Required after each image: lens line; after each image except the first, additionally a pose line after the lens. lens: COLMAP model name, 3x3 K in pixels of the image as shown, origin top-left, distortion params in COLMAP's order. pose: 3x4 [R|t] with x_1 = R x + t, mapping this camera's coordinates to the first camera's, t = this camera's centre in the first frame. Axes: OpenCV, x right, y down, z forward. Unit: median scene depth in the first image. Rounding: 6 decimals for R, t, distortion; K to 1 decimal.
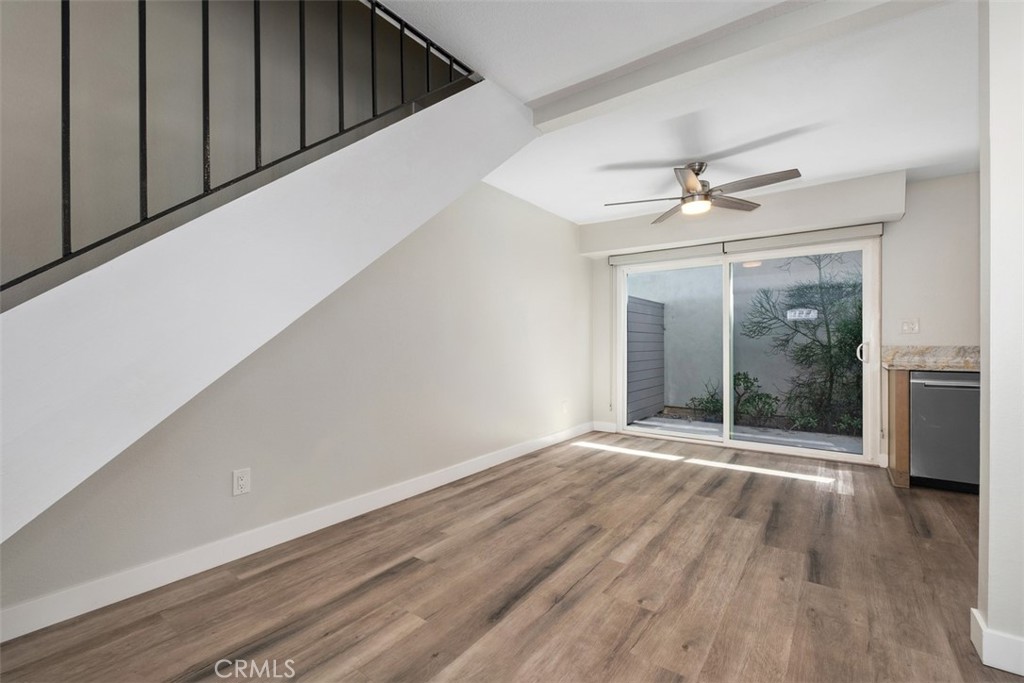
lens RADIAL K [[442.8, 0, 519.4], [0, 442.8, 337.9], [0, 0, 1]] dist [0.004374, -0.005396]
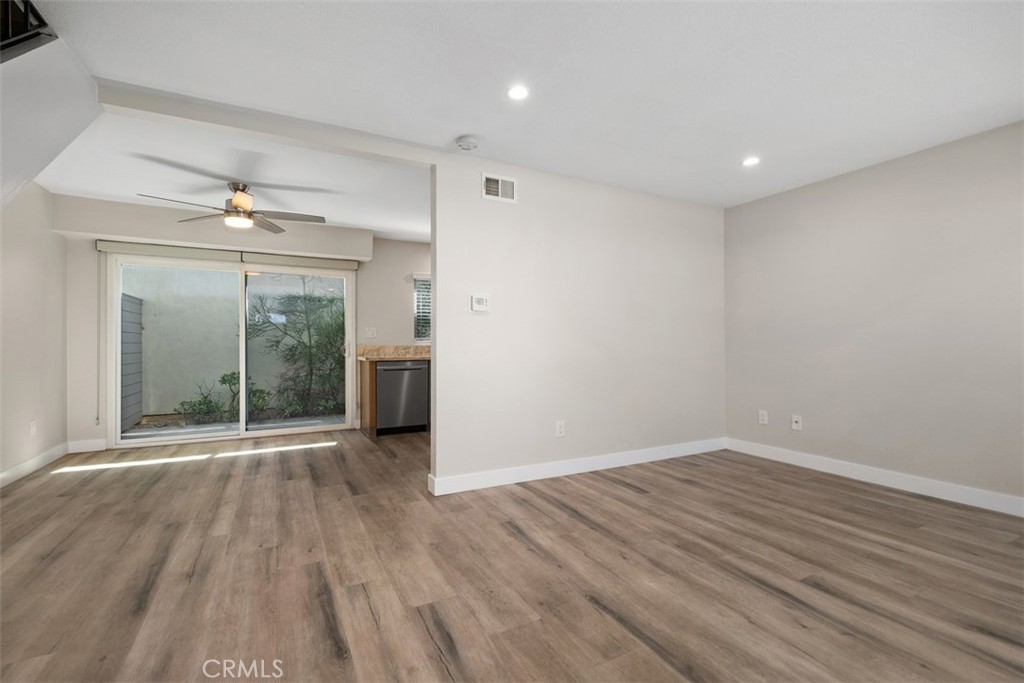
lens RADIAL K [[442.8, 0, 506.1], [0, 442.8, 343.2], [0, 0, 1]] dist [0.004374, -0.005396]
pose [[0.453539, -0.001149, 0.891236, -0.288783], [-0.007655, 0.999957, 0.005185, -0.002019], [-0.891204, -0.009174, 0.453511, -0.108833]]
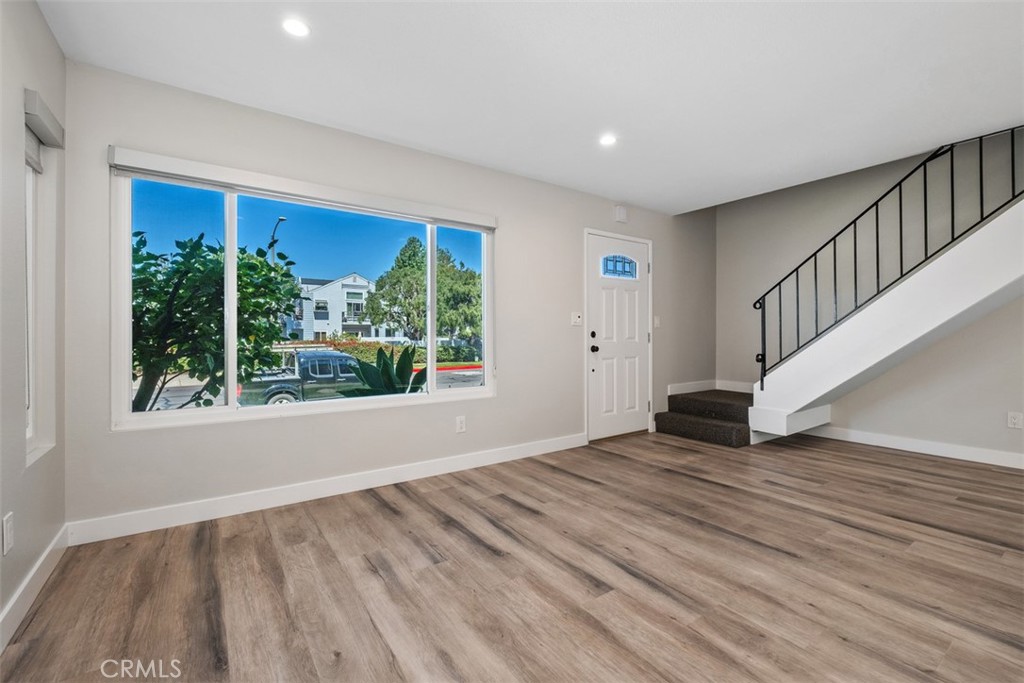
lens RADIAL K [[442.8, 0, 503.6], [0, 442.8, 335.2], [0, 0, 1]] dist [0.004374, -0.005396]
pose [[-0.334453, -0.000547, -0.942412, 0.955494], [0.010476, 0.999936, -0.004298, 0.000619], [0.942354, -0.011311, -0.334425, -0.133417]]
